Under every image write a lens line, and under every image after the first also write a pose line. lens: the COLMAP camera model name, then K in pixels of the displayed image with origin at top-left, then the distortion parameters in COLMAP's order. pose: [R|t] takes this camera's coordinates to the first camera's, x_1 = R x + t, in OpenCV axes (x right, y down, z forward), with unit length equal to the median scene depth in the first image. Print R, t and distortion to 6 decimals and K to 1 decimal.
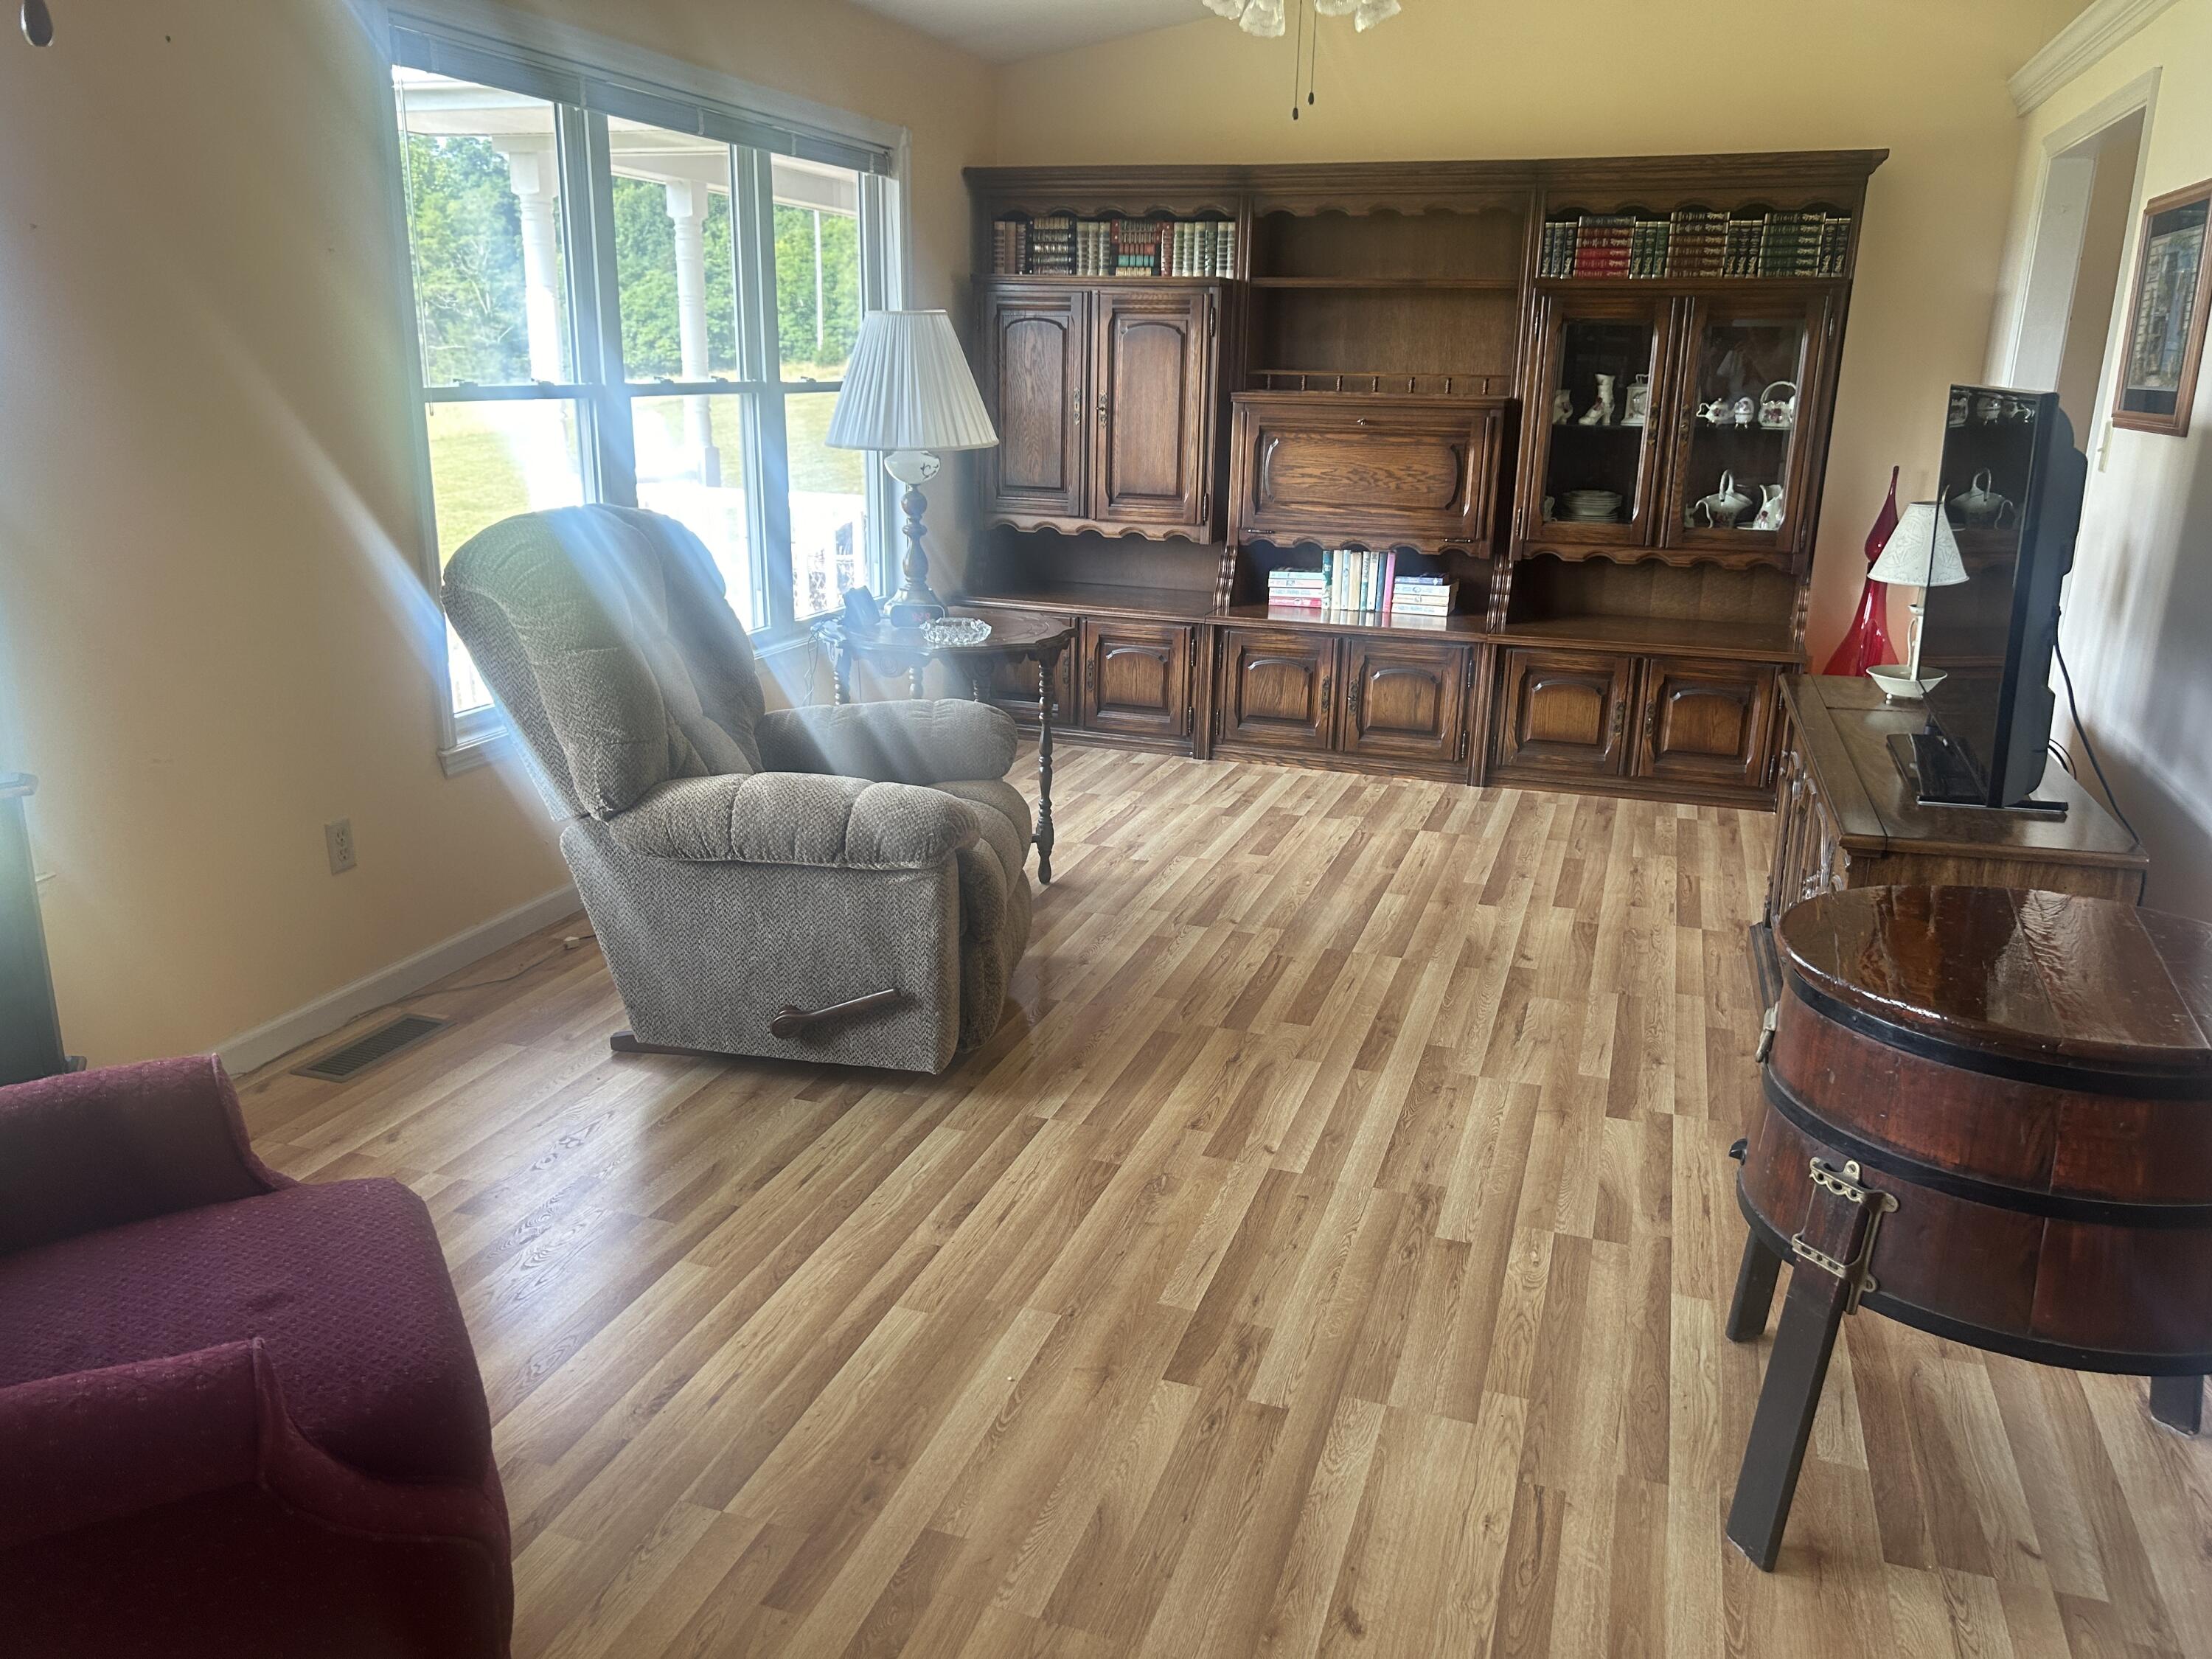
lens RADIAL K [[1668.8, 0, 1099.9], [0, 1668.8, 834.5], [0, 0, 1]] dist [0.062240, -0.068727]
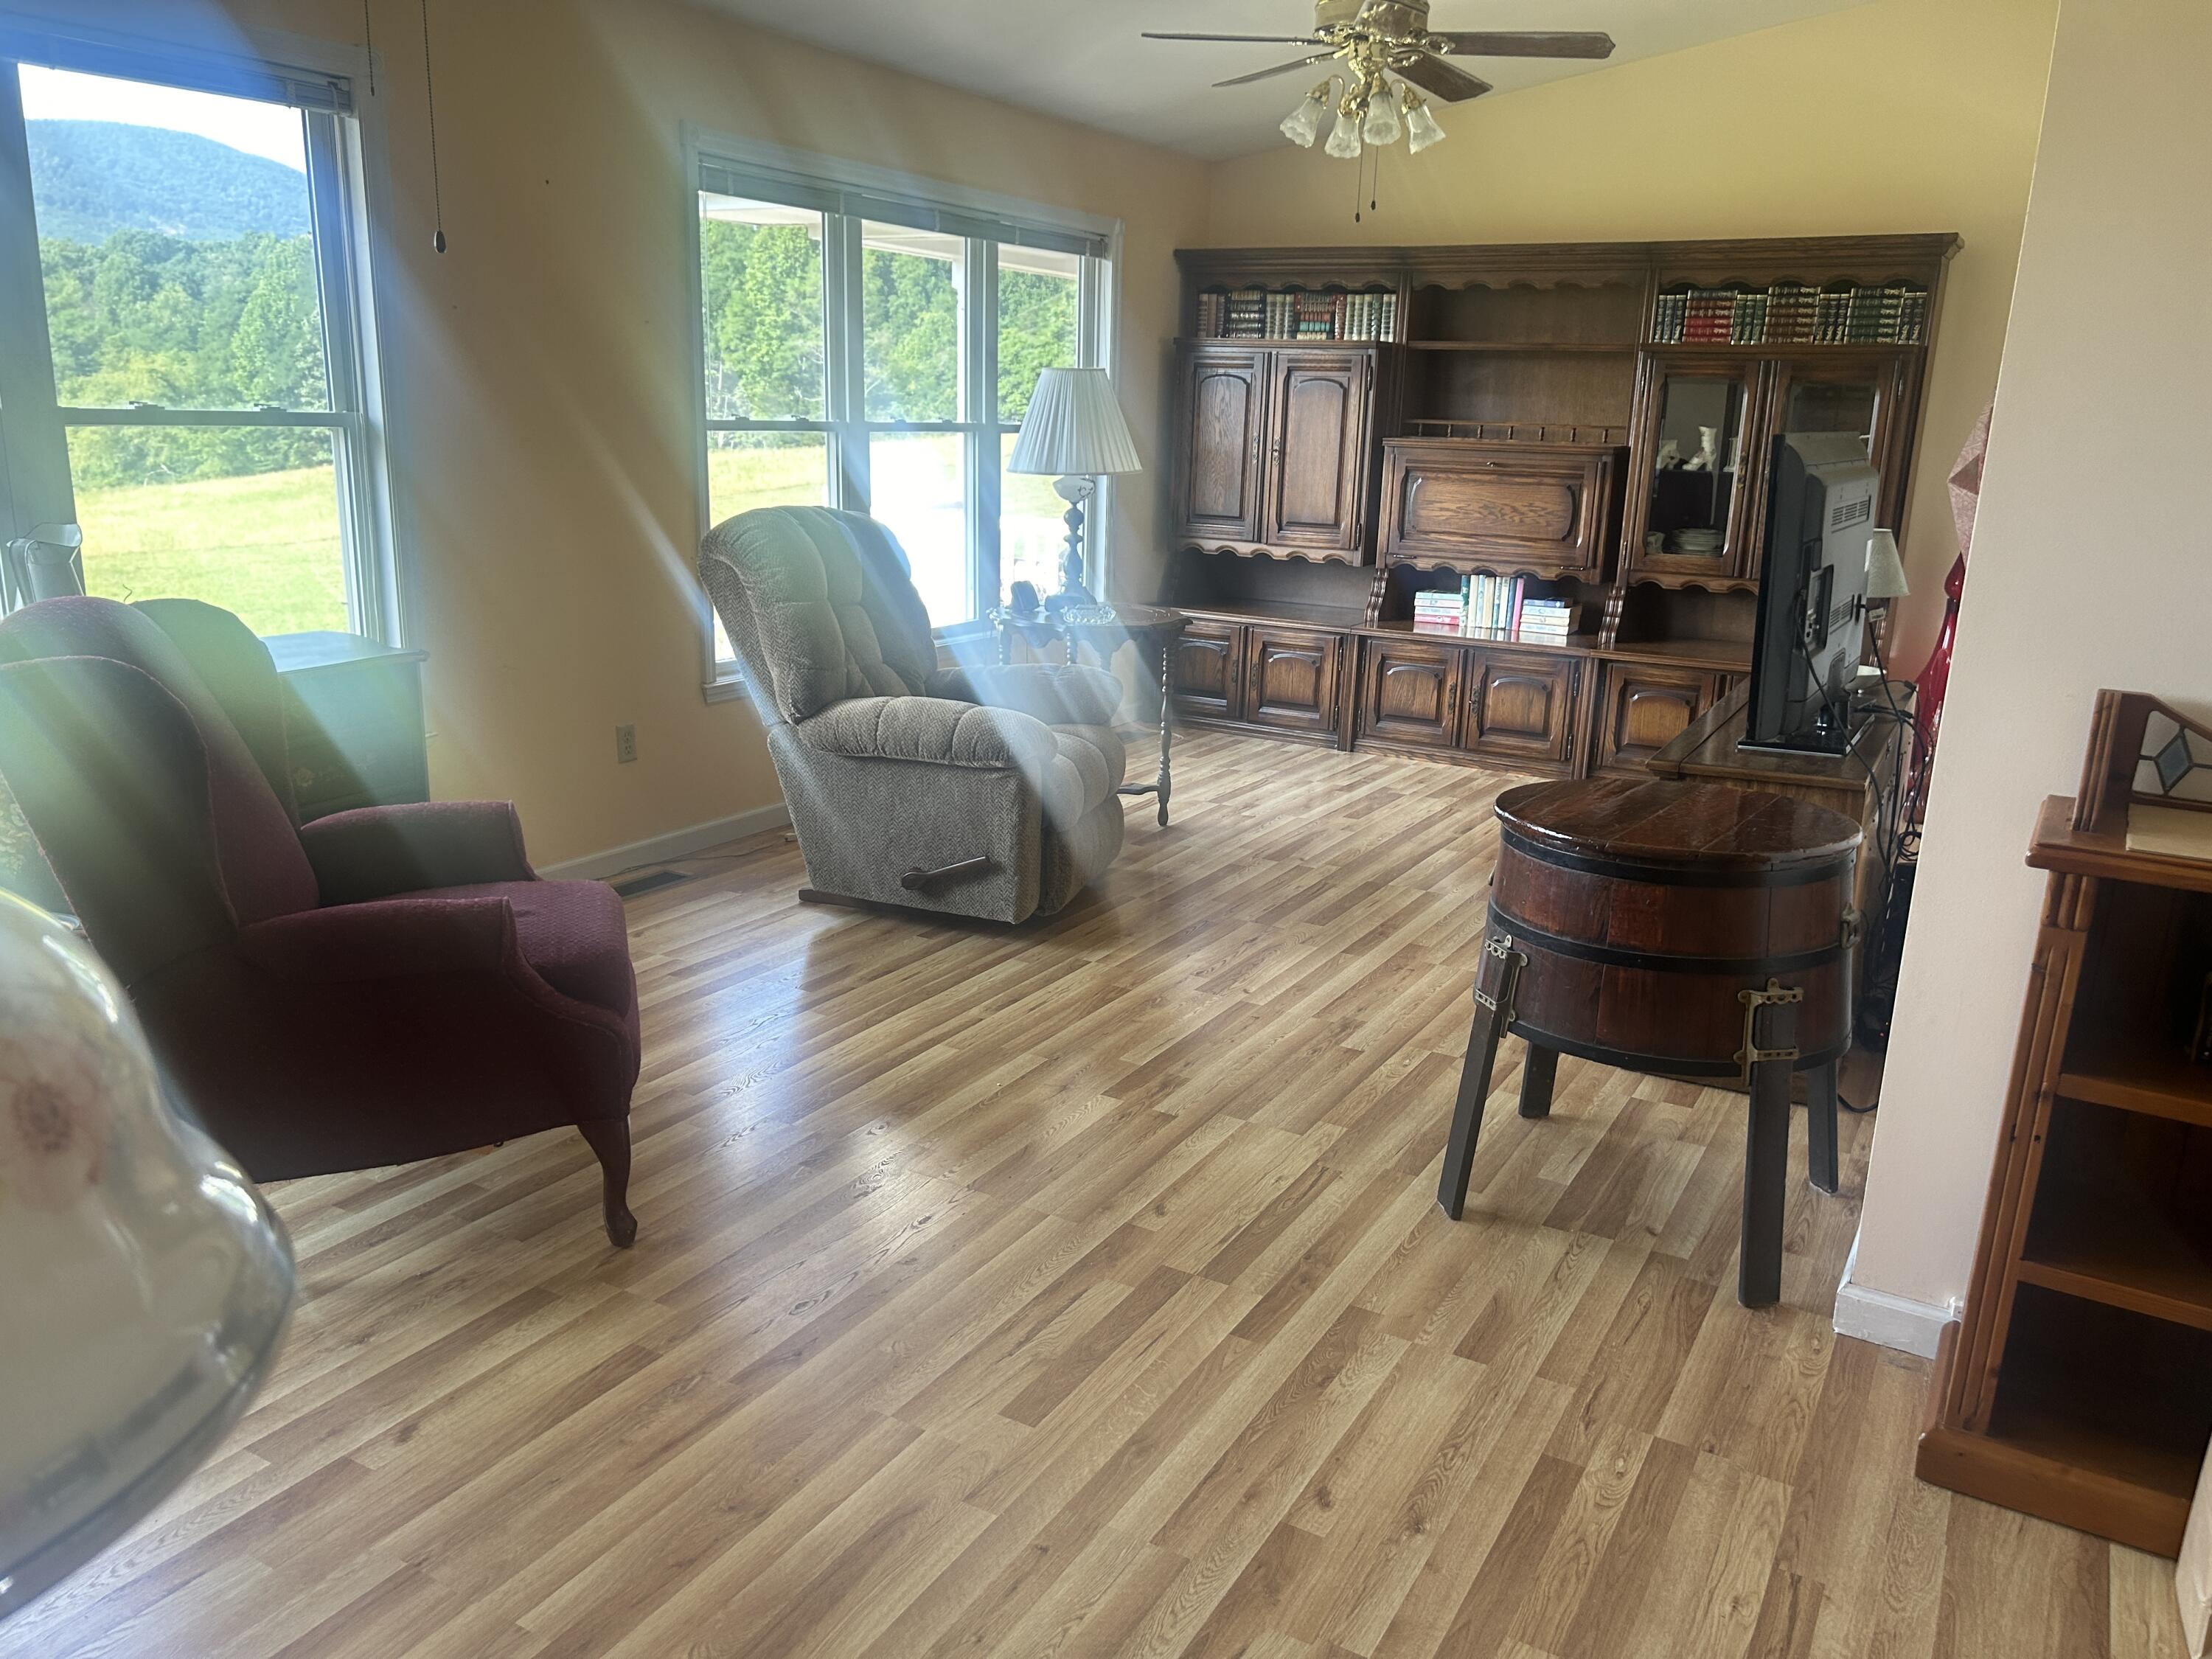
lens RADIAL K [[1668.8, 0, 1116.6], [0, 1668.8, 831.0], [0, 0, 1]] dist [0.062240, -0.068727]
pose [[0.982142, 0.057847, -0.179025, 0.126105], [-0.063714, 0.997598, -0.027194, 0.056754], [0.177022, 0.038114, 0.983469, -0.183646]]
